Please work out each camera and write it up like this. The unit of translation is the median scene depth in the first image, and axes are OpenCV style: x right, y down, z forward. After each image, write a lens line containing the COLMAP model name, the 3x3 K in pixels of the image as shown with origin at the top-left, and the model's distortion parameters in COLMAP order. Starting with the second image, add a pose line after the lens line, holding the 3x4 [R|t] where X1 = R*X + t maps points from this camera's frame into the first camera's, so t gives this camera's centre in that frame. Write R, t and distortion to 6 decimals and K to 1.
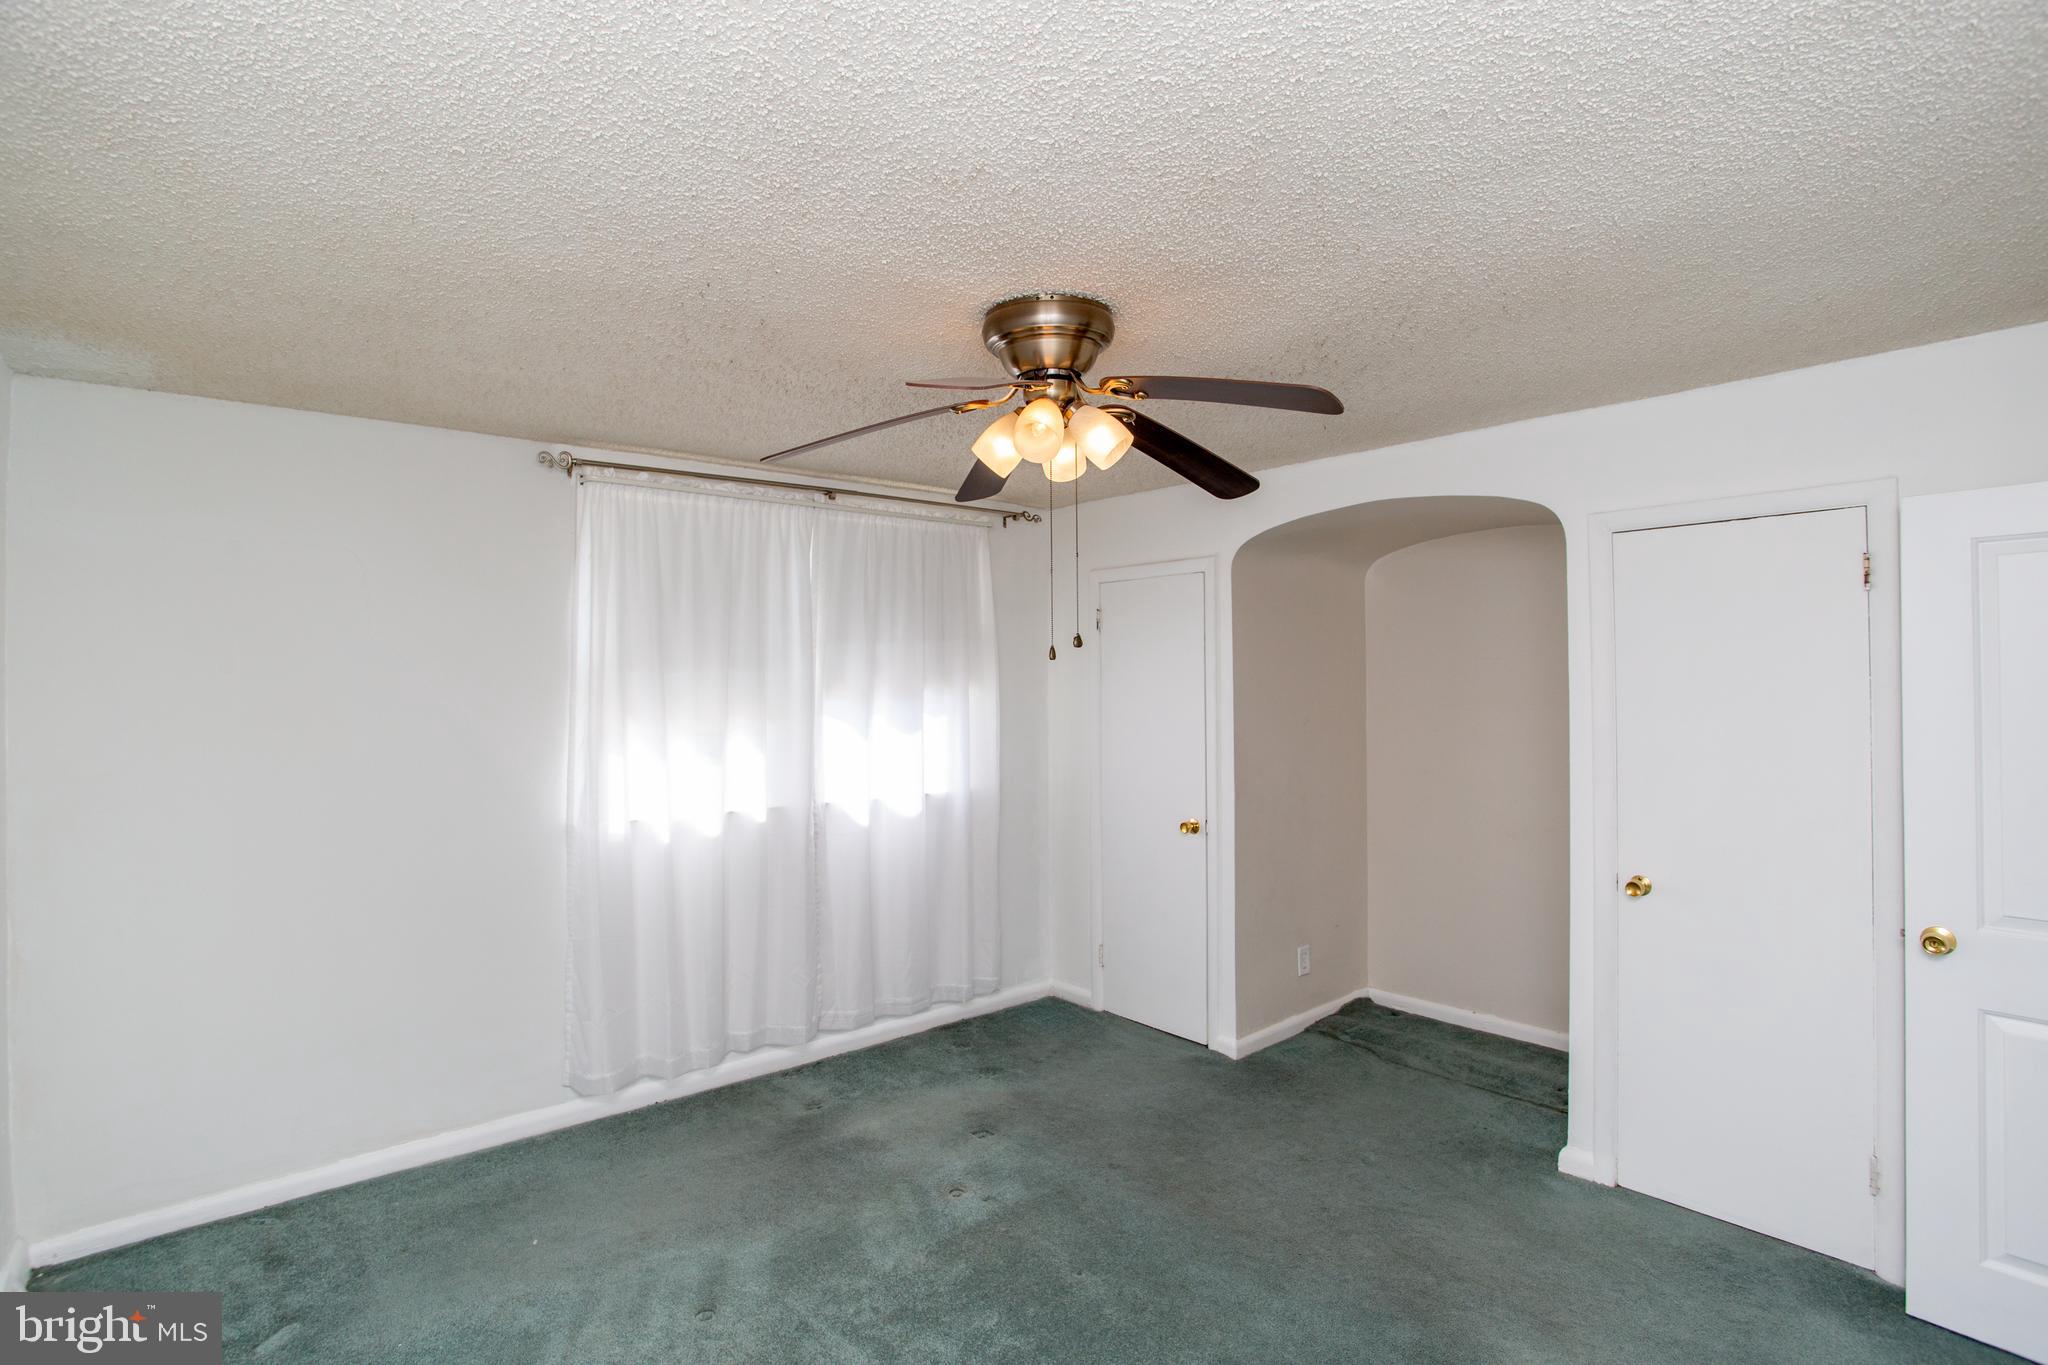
lens RADIAL K [[981.6, 0, 1018.7], [0, 981.6, 676.6], [0, 0, 1]] dist [-0.079528, 0.027817]
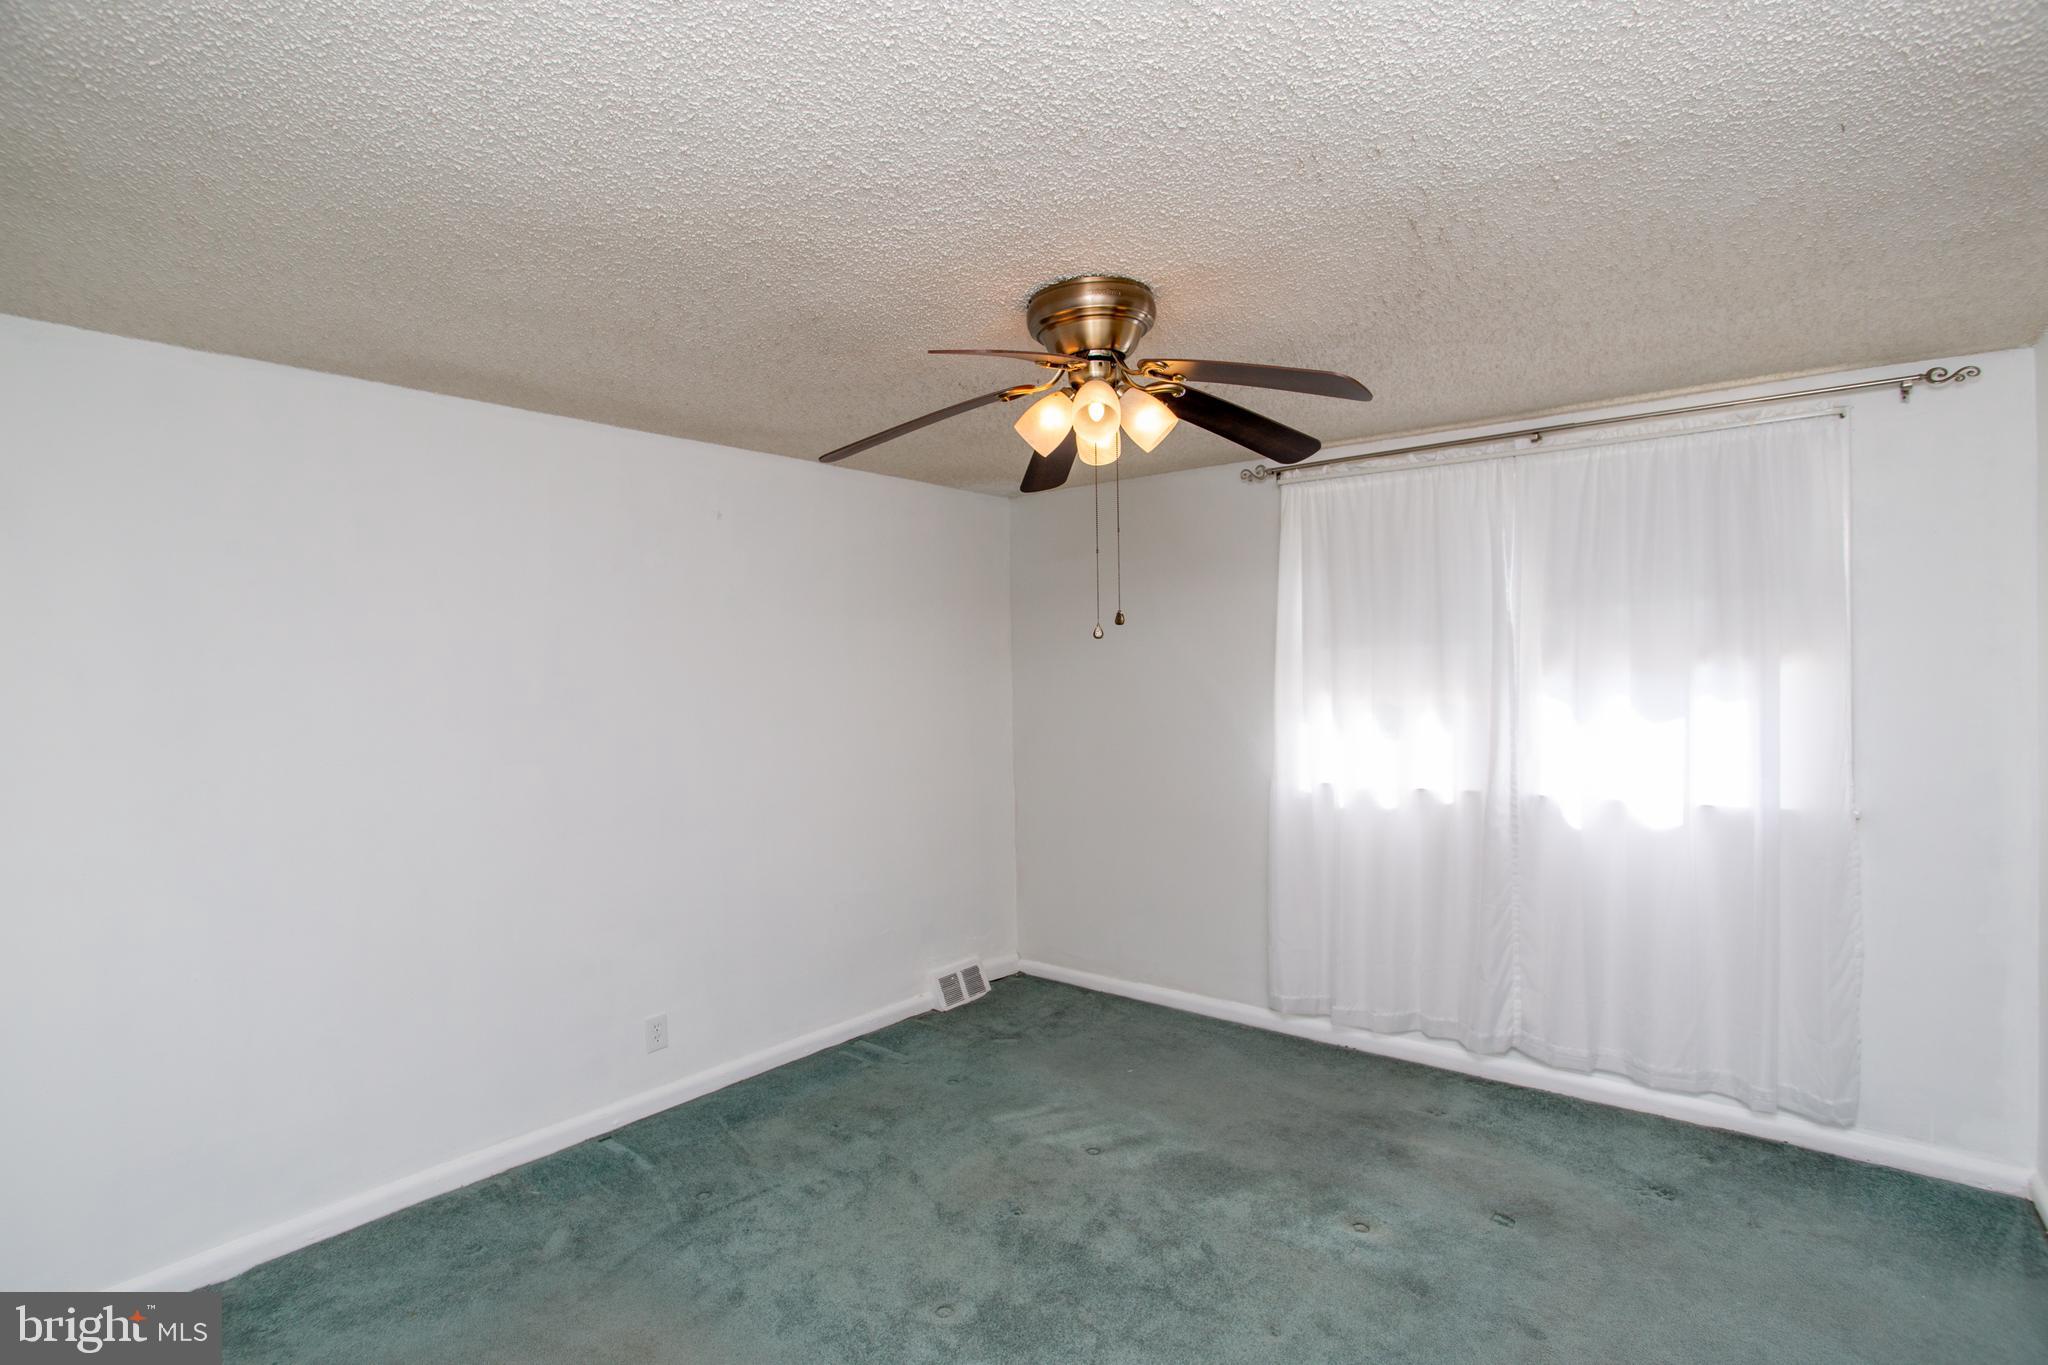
lens RADIAL K [[981.6, 0, 1018.7], [0, 981.6, 676.6], [0, 0, 1]] dist [-0.079528, 0.027817]
pose [[0.191416, 0.013294, -0.981419, 0.597257], [0.016630, 0.999721, 0.016785, 0.002321], [0.981368, -0.019534, 0.191141, 0.426897]]
